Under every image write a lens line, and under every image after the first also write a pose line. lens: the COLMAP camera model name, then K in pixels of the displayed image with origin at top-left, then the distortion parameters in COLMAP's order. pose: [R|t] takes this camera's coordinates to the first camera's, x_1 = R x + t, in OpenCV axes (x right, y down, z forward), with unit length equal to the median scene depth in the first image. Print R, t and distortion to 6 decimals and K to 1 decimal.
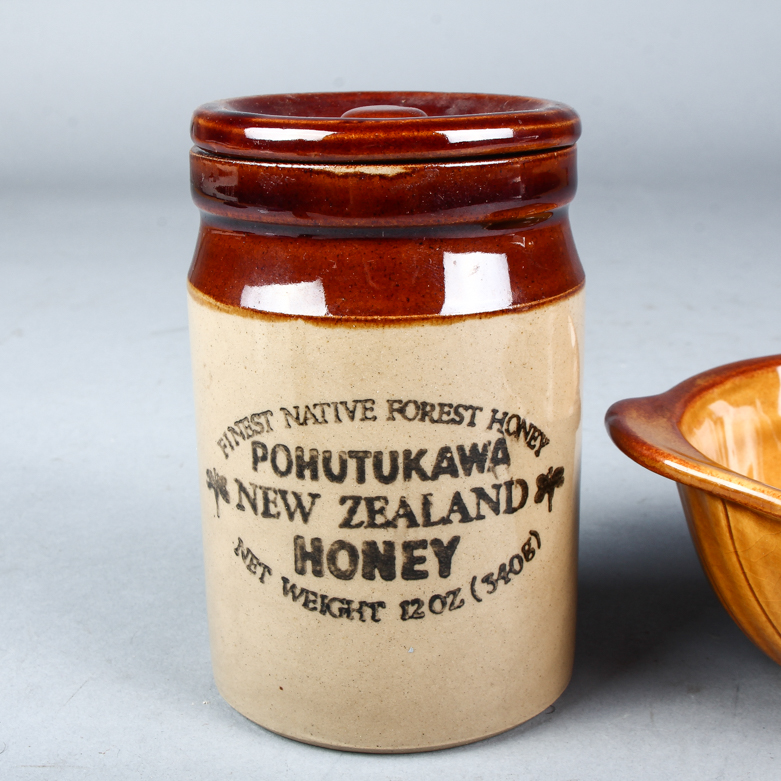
lens RADIAL K [[1389.3, 0, 390.2], [0, 1389.3, 393.6], [0, 0, 1]] dist [-0.092984, 0.000000]
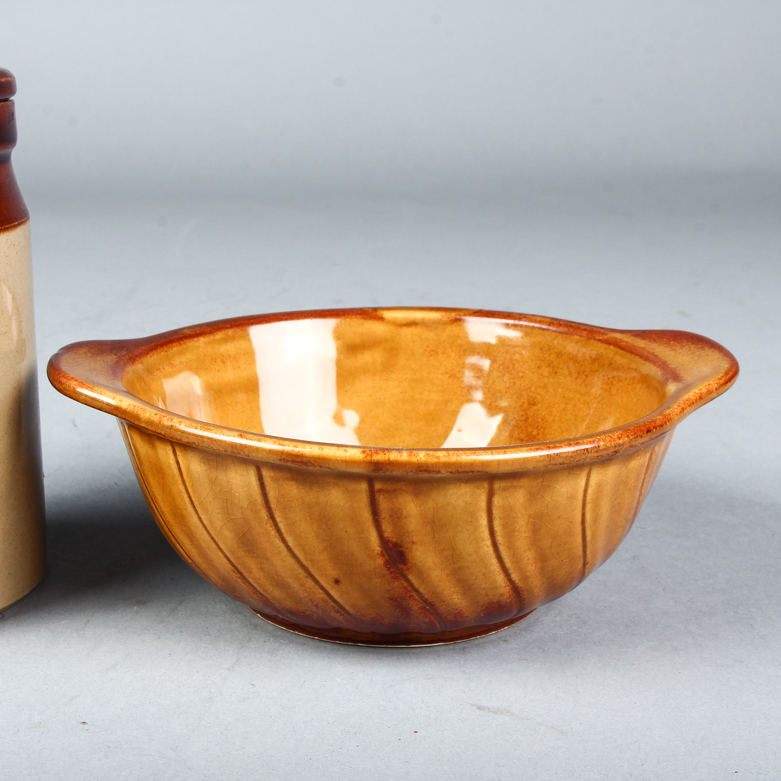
lens RADIAL K [[1389.3, 0, 389.9], [0, 1389.3, 390.3], [0, 0, 1]] dist [-0.092984, 0.000000]
pose [[0.998078, 0.005519, 0.061728, 0.388286], [-0.003684, 0.999549, -0.029811, 0.086365], [-0.061865, 0.029526, 0.997648, -0.129412]]
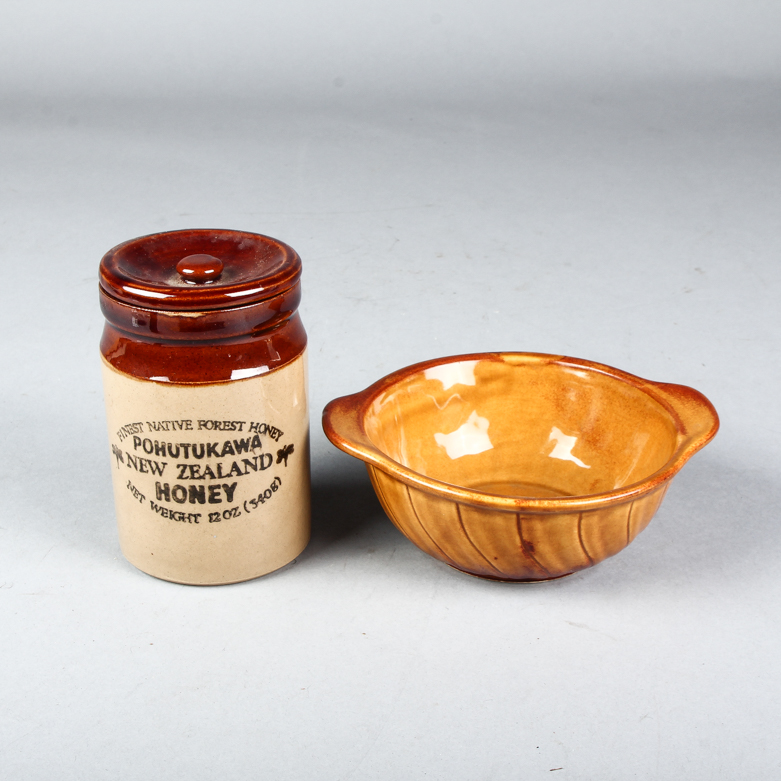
lens RADIAL K [[1389.3, 0, 389.6], [0, 1389.3, 383.1], [0, 0, 1]] dist [-0.092984, 0.000000]
pose [[0.999067, -0.003149, 0.043065, 0.181475], [-0.003003, 0.989855, 0.142046, -0.321043], [-0.043075, -0.142043, 0.988923, -0.969313]]
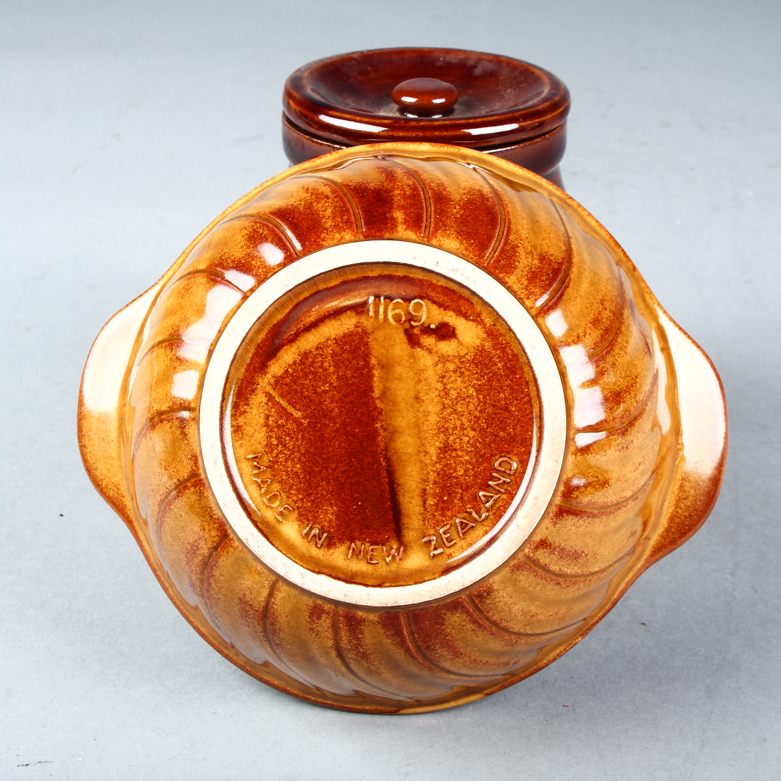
lens RADIAL K [[1389.3, 0, 387.7], [0, 1389.3, 394.9], [0, 0, 1]] dist [-0.092984, 0.000000]
pose [[0.998754, 0.033150, -0.037299, 0.019734], [-0.024207, 0.975474, 0.218781, -0.211640], [0.043637, -0.217605, 0.975061, -0.395456]]
